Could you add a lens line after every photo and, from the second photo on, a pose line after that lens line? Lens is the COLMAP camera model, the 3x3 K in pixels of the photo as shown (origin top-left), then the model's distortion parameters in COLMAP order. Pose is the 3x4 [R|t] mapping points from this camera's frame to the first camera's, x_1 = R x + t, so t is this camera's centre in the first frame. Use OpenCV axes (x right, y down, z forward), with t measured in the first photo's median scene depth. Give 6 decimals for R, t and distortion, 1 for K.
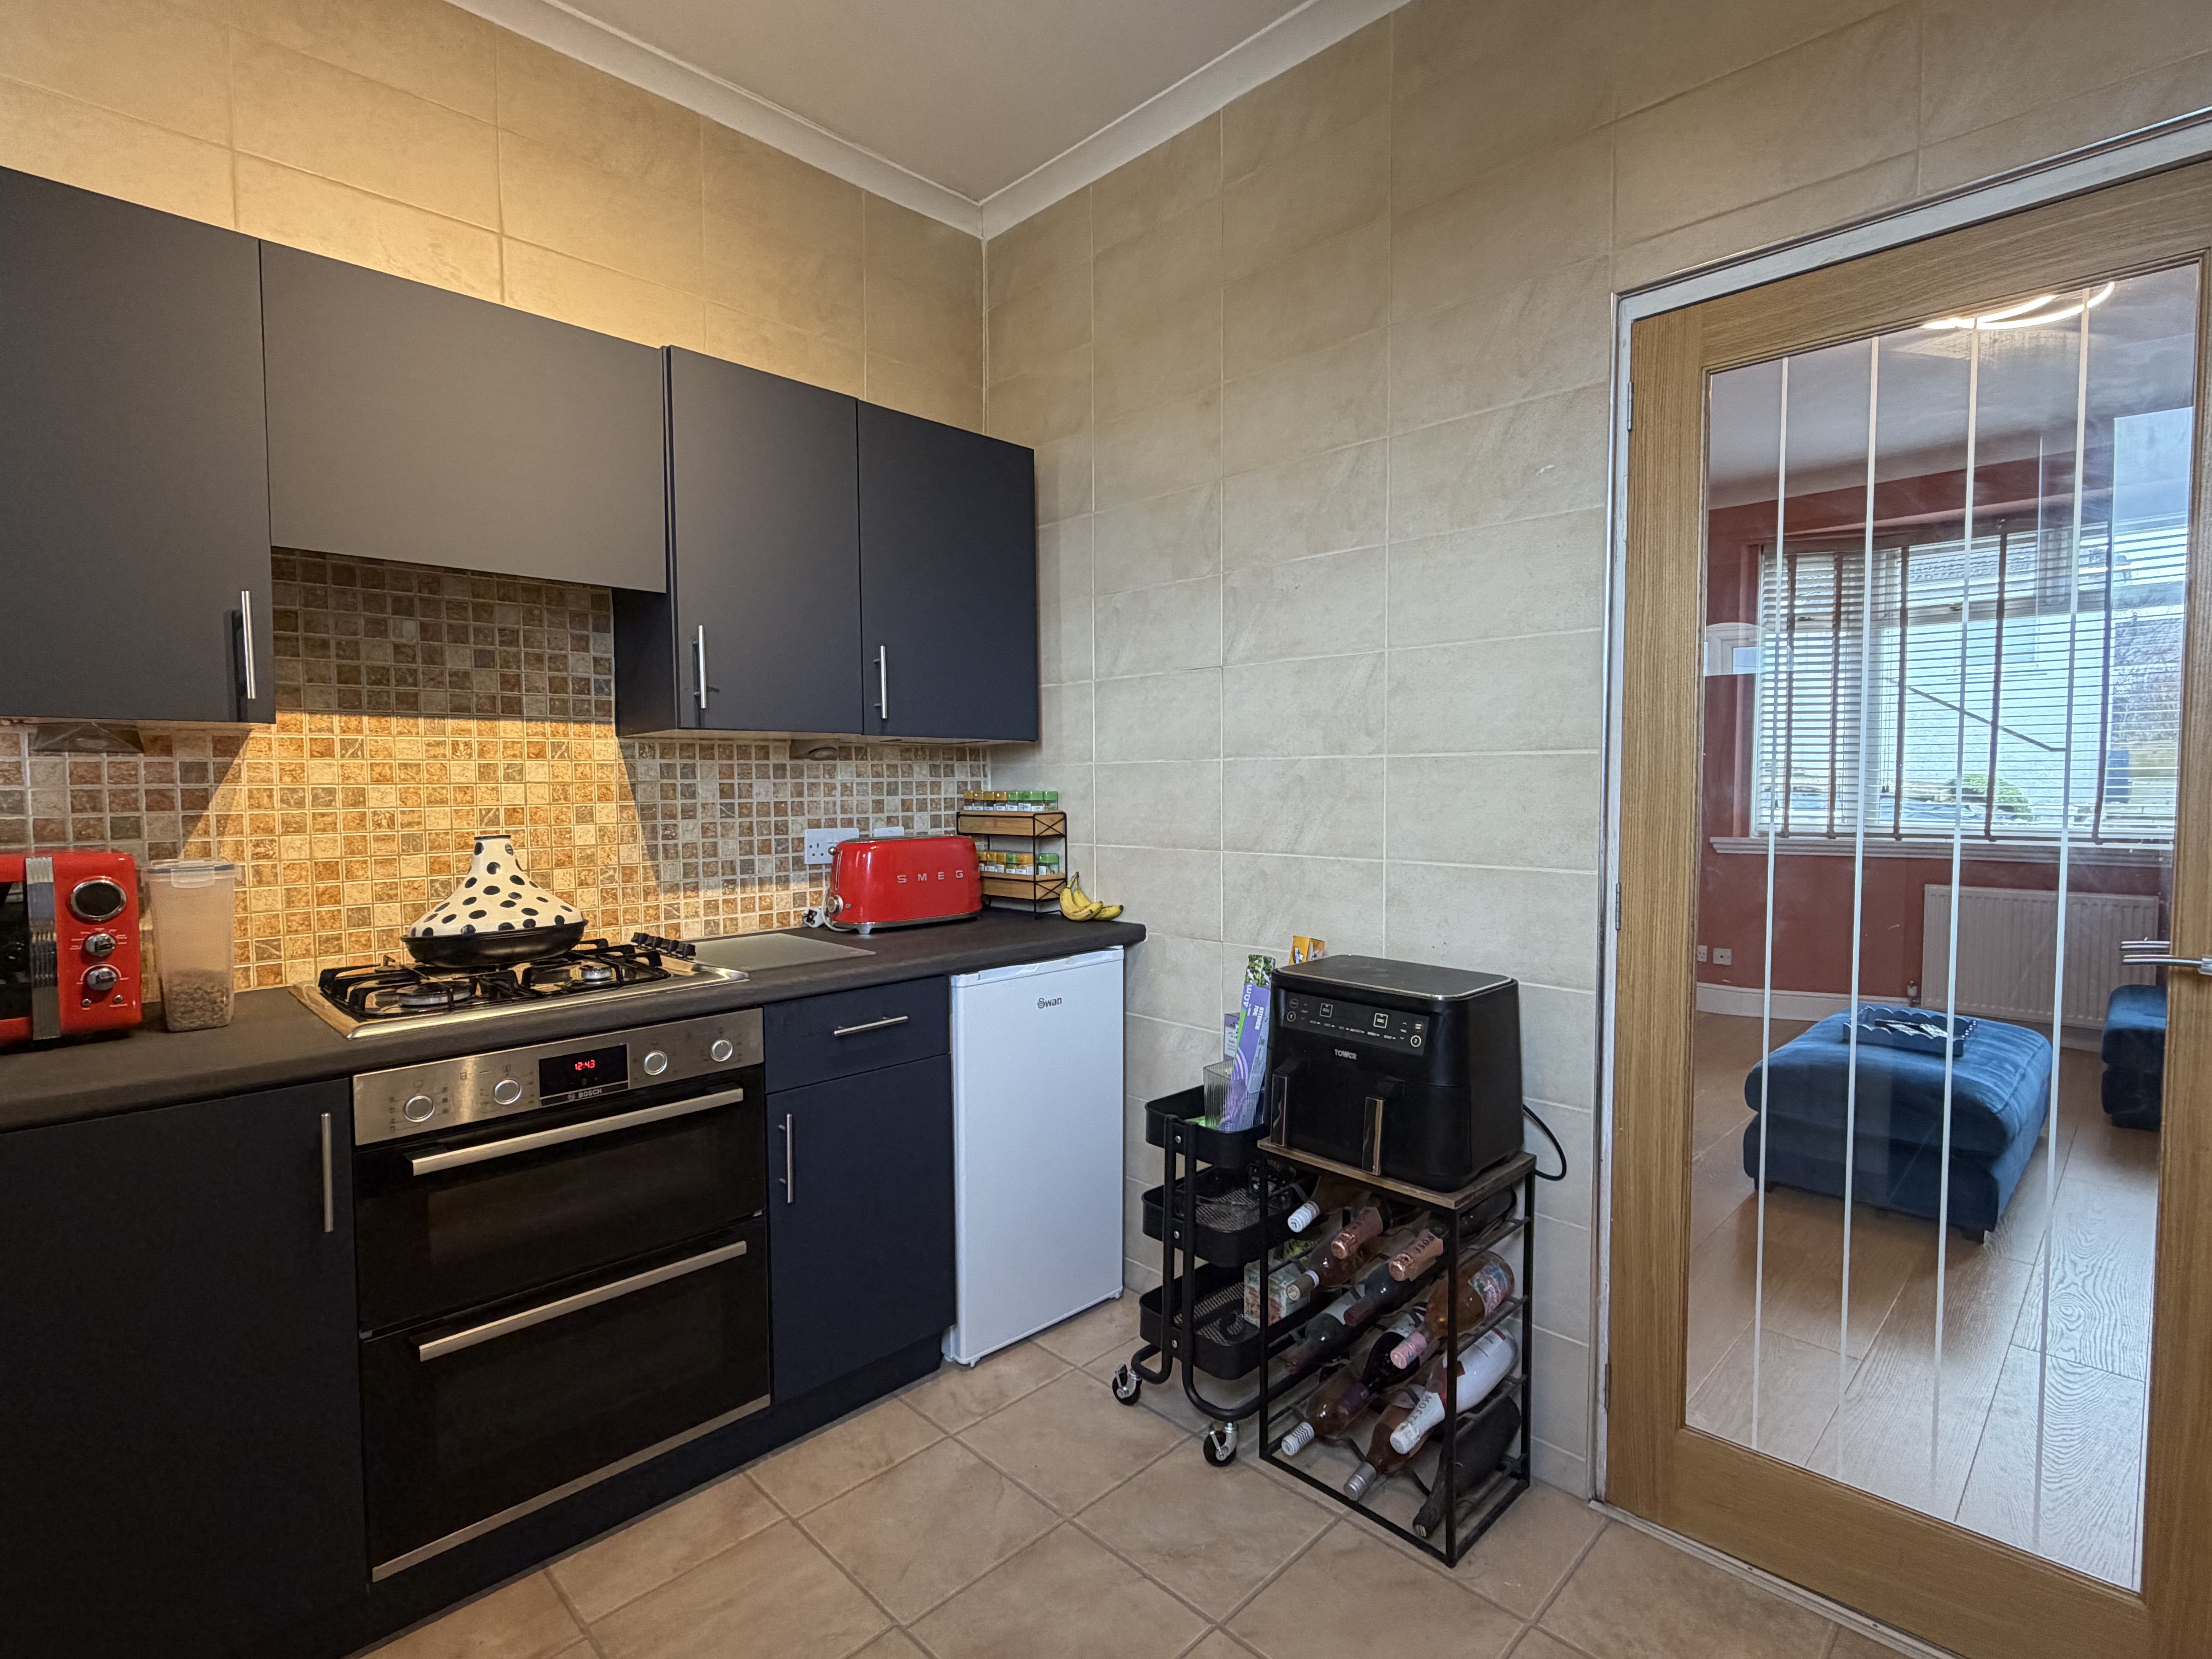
lens RADIAL K [[1064.2, 0, 1059.4], [0, 1064.2, 842.3], [0, 0, 1]] dist [-0.005243, 0.000927]
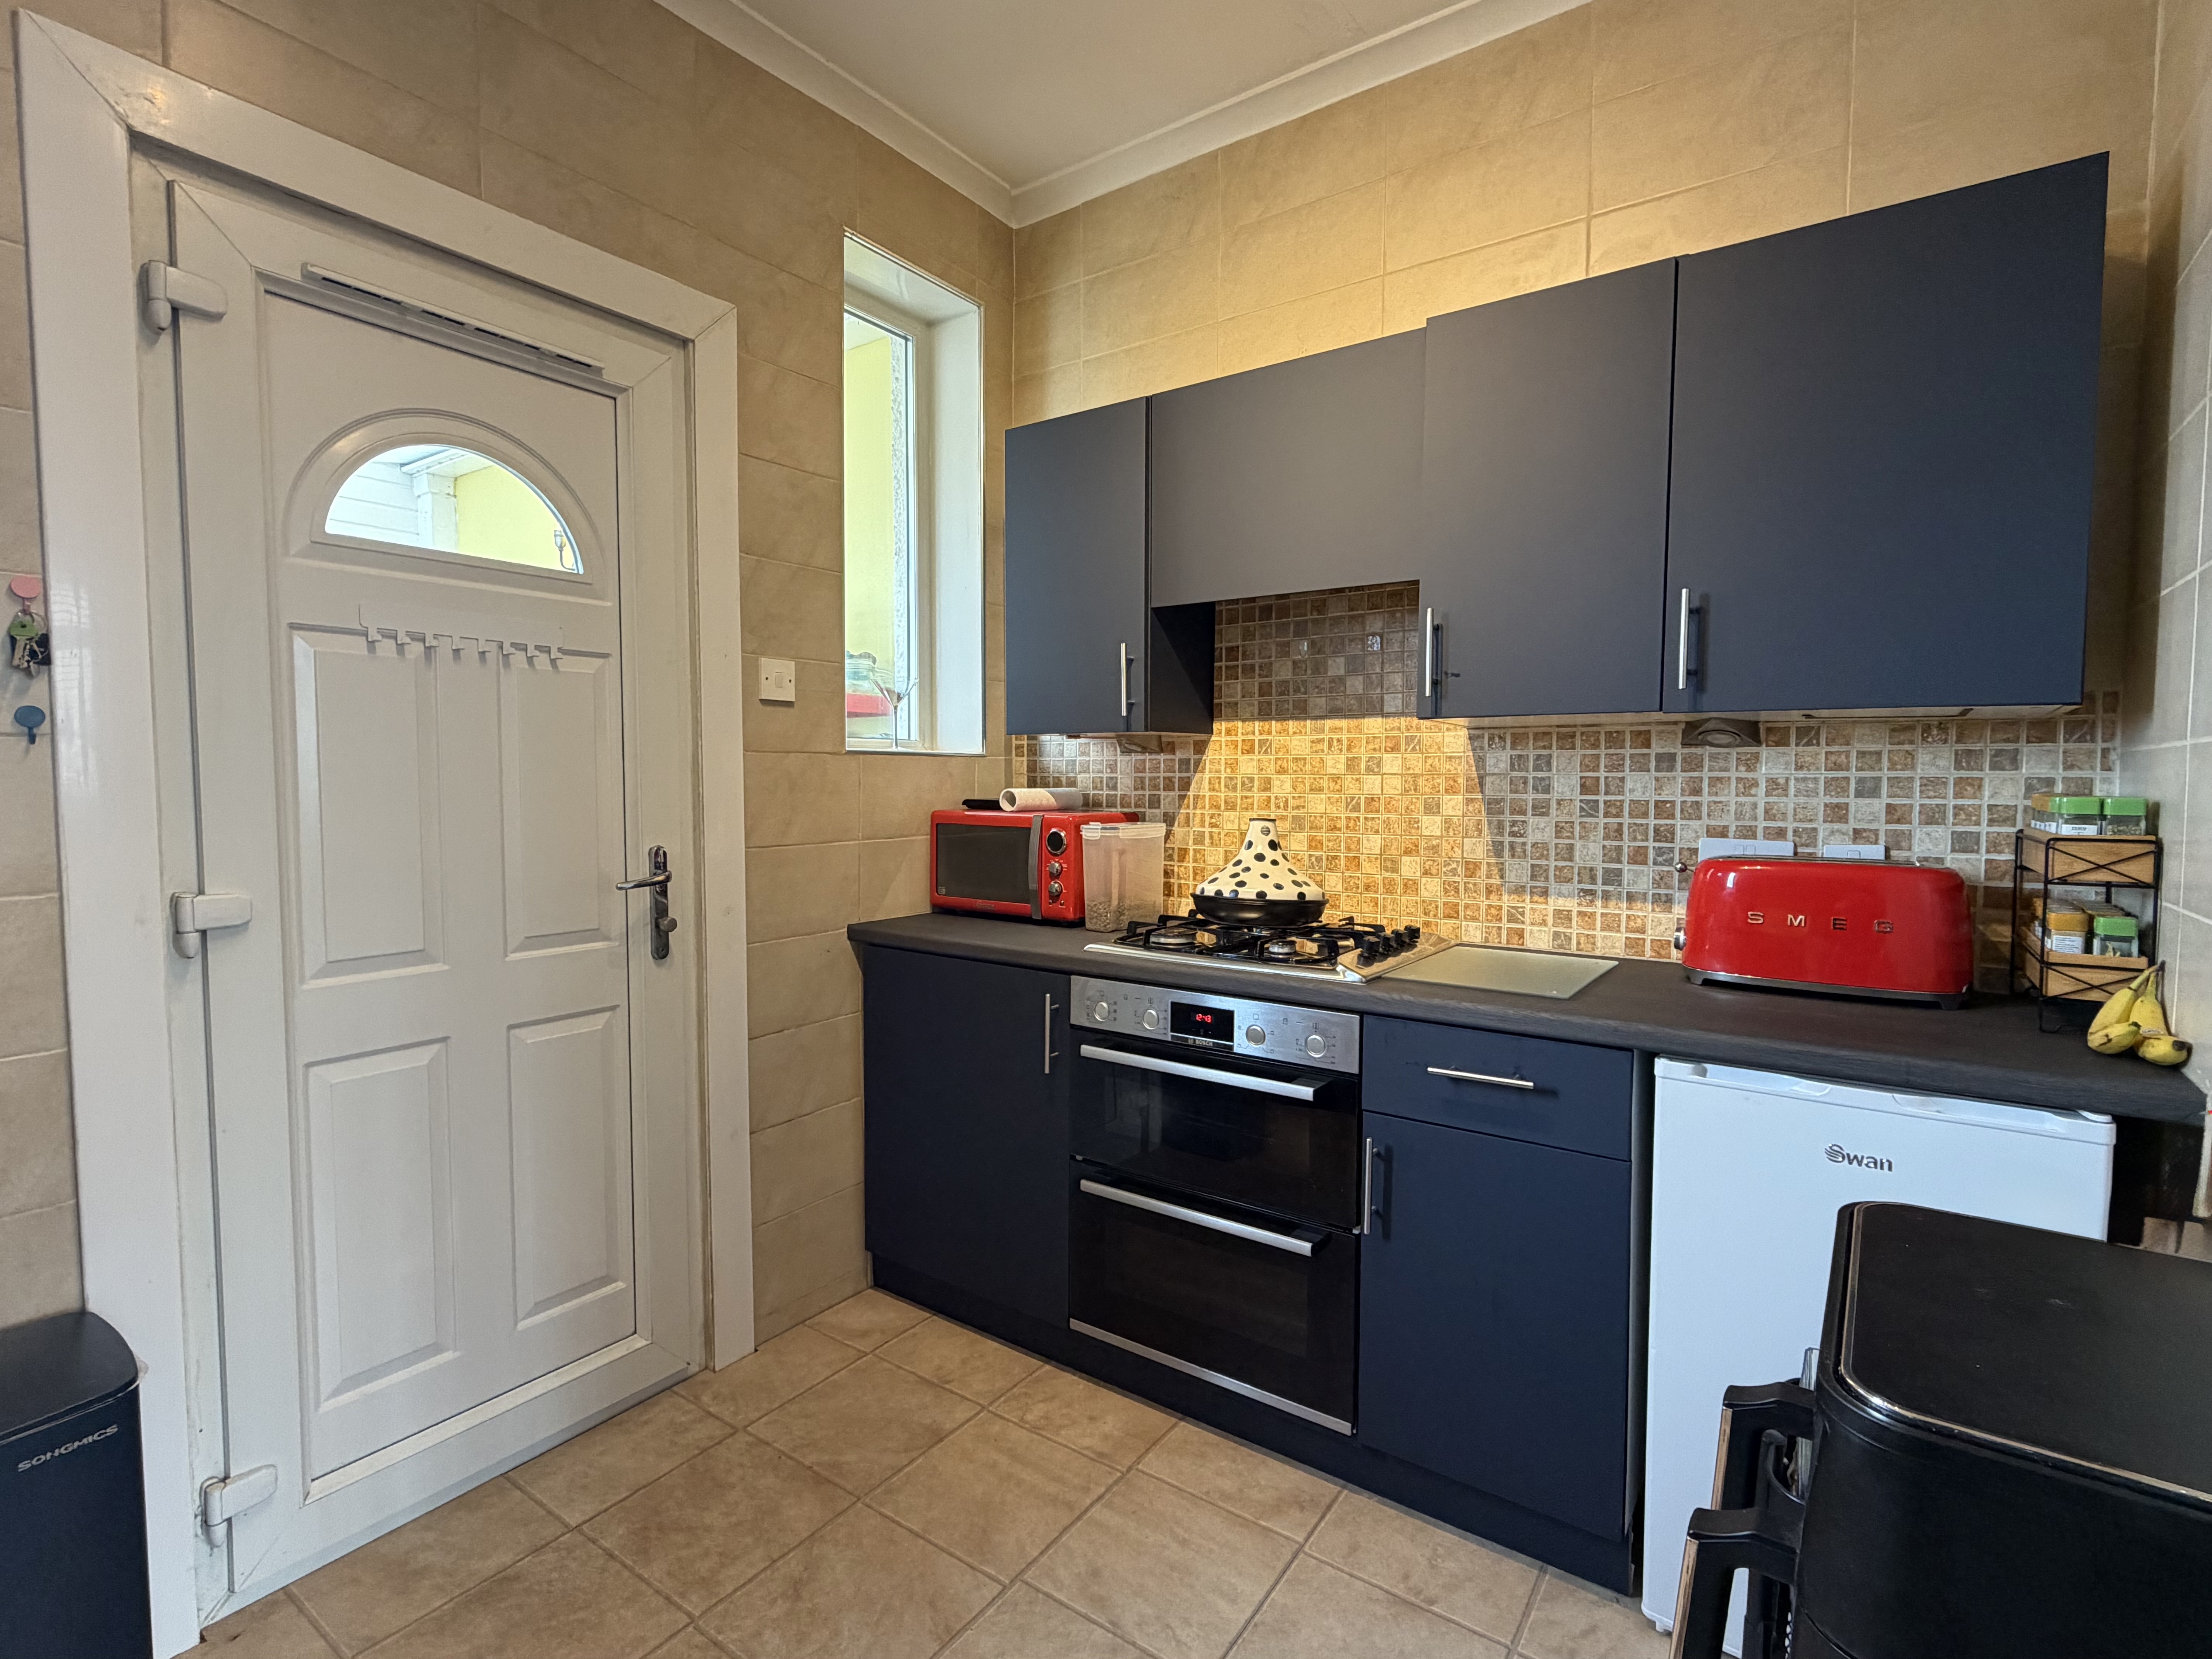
lens RADIAL K [[1064.2, 0, 1104.7], [0, 1064.2, 834.4], [0, 0, 1]] dist [-0.005243, 0.000927]
pose [[0.181696, 0.063439, -0.981306, 0.483119], [-0.059192, 0.996813, 0.053482, -0.033618], [0.981572, 0.048368, 0.184872, 0.487655]]
